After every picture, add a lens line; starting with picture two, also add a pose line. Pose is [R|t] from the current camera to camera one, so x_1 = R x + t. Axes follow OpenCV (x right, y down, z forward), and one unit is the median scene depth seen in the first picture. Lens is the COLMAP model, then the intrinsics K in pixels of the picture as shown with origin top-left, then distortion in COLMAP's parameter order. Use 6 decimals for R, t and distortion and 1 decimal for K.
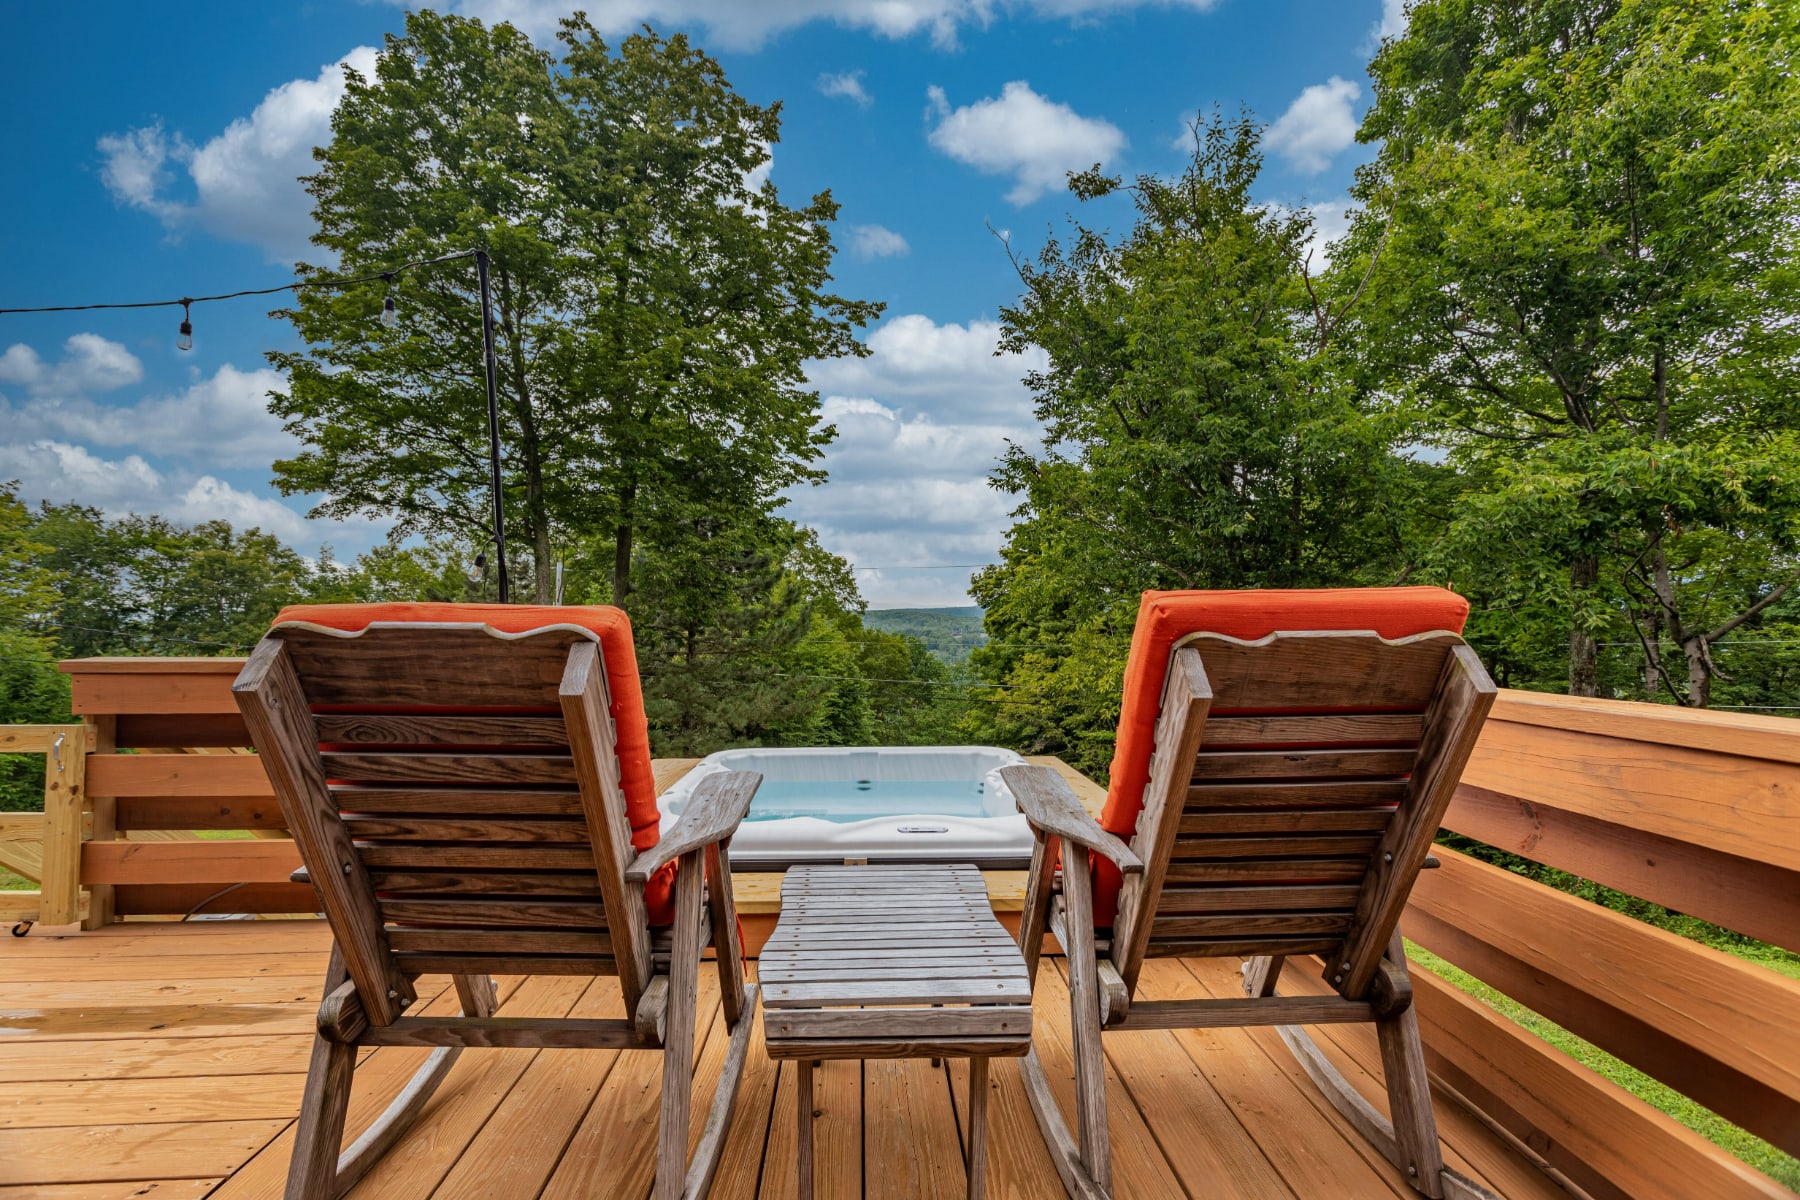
lens RADIAL K [[872.5, 0, 923.4], [0, 872.5, 638.4], [0, 0, 1]] dist [-0.005170, 0.005159]
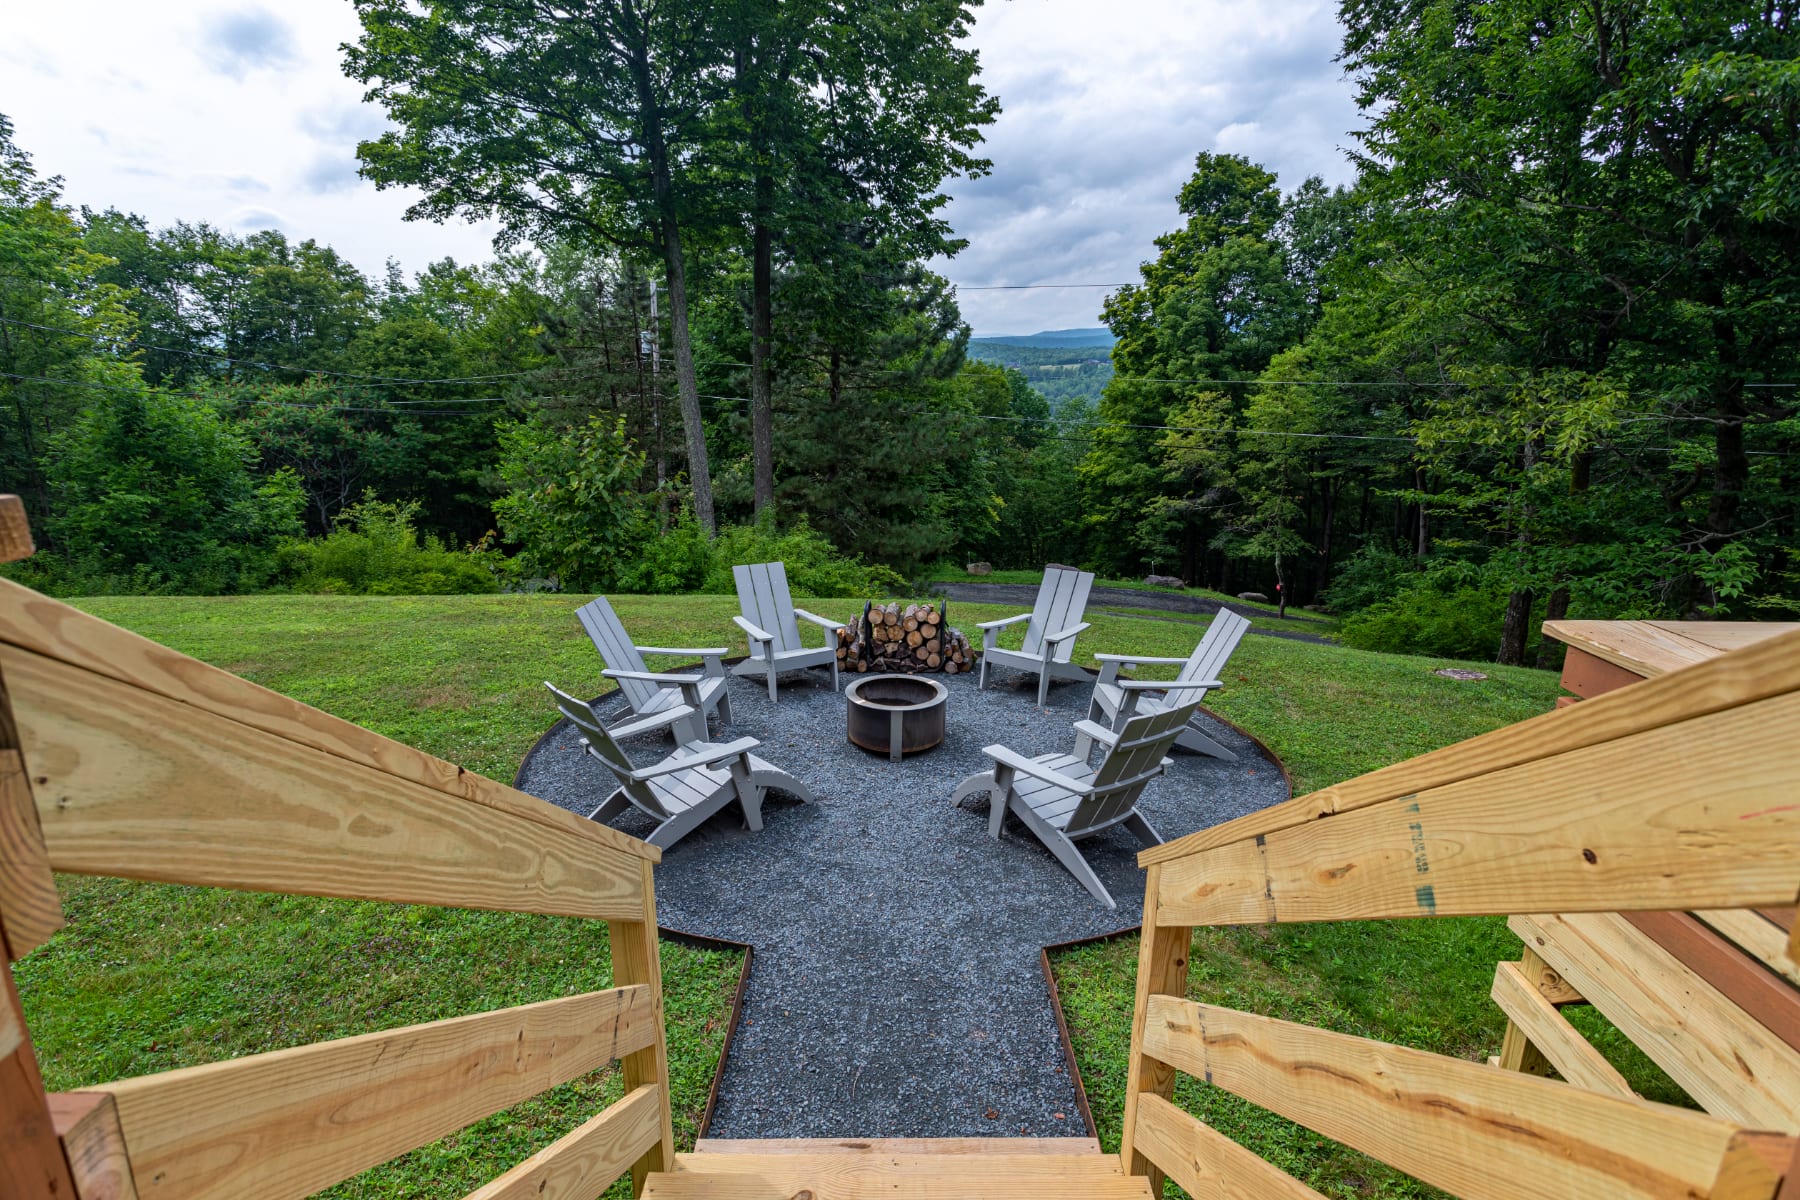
lens RADIAL K [[872.5, 0, 926.8], [0, 872.5, 624.4], [0, 0, 1]] dist [-0.005170, 0.005159]
pose [[0.998402, 0.022758, -0.051716, -0.114420], [-0.007351, 0.959831, 0.280482, -0.001308], [0.056022, -0.279654, 0.958465, 0.082715]]
